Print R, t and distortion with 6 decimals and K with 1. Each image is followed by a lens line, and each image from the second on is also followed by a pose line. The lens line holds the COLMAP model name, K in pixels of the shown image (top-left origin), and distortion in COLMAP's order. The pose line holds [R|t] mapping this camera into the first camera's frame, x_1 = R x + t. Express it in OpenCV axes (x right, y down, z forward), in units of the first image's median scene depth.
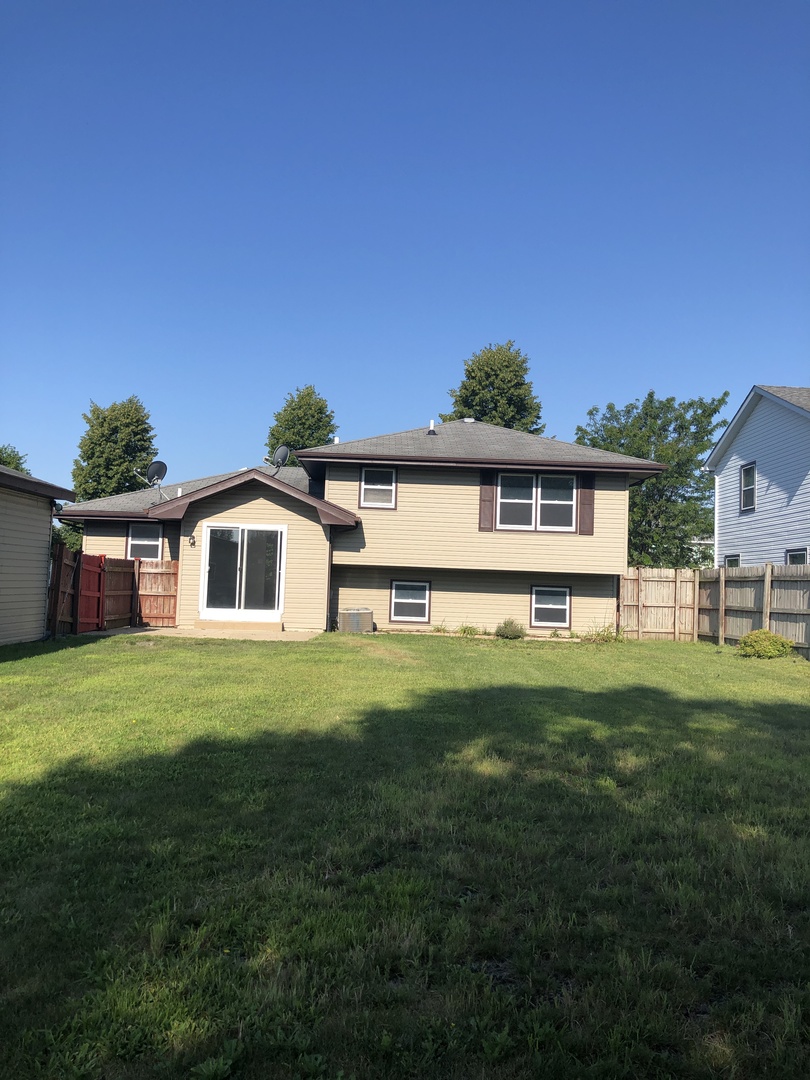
lens RADIAL K [[884.4, 0, 405.2], [0, 884.4, 542.3], [0, 0, 1]] dist [0.040784, -0.033247]
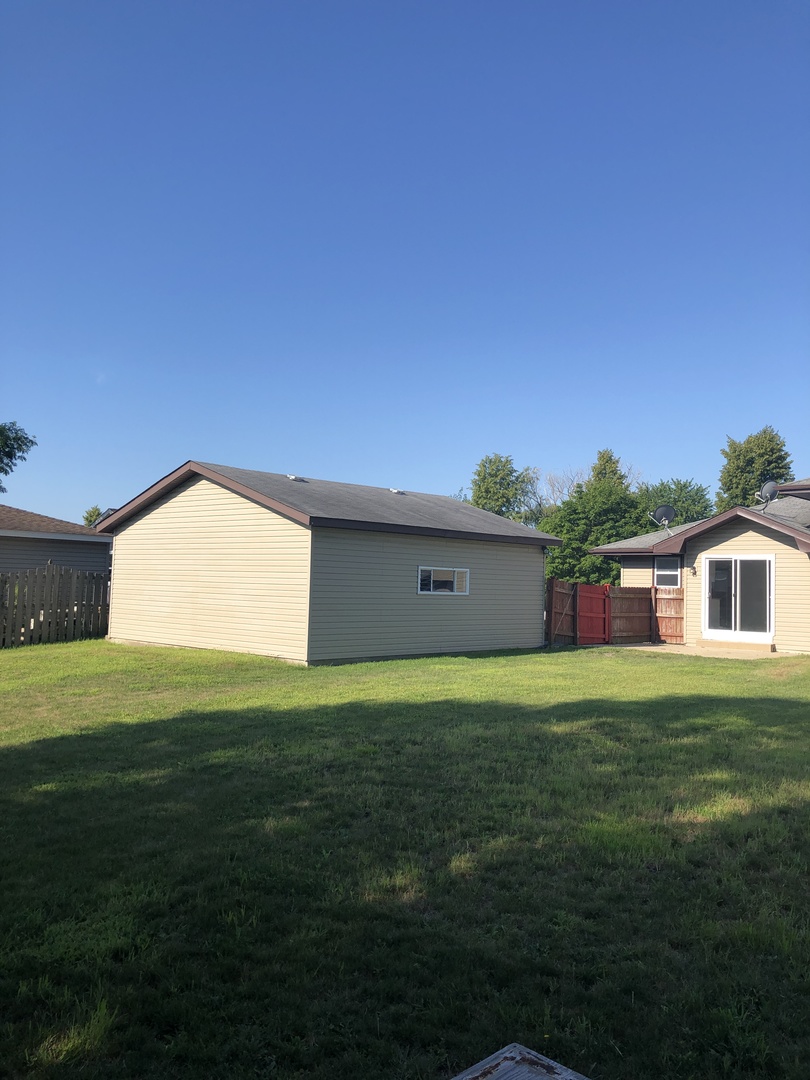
lens RADIAL K [[884.4, 0, 406.2], [0, 884.4, 538.1], [0, 0, 1]] dist [0.040784, -0.033247]
pose [[0.714915, -0.050848, -0.697360, 0.301539], [0.029198, 0.998653, -0.042884, -0.005565], [0.698601, 0.010297, 0.715437, -0.099103]]
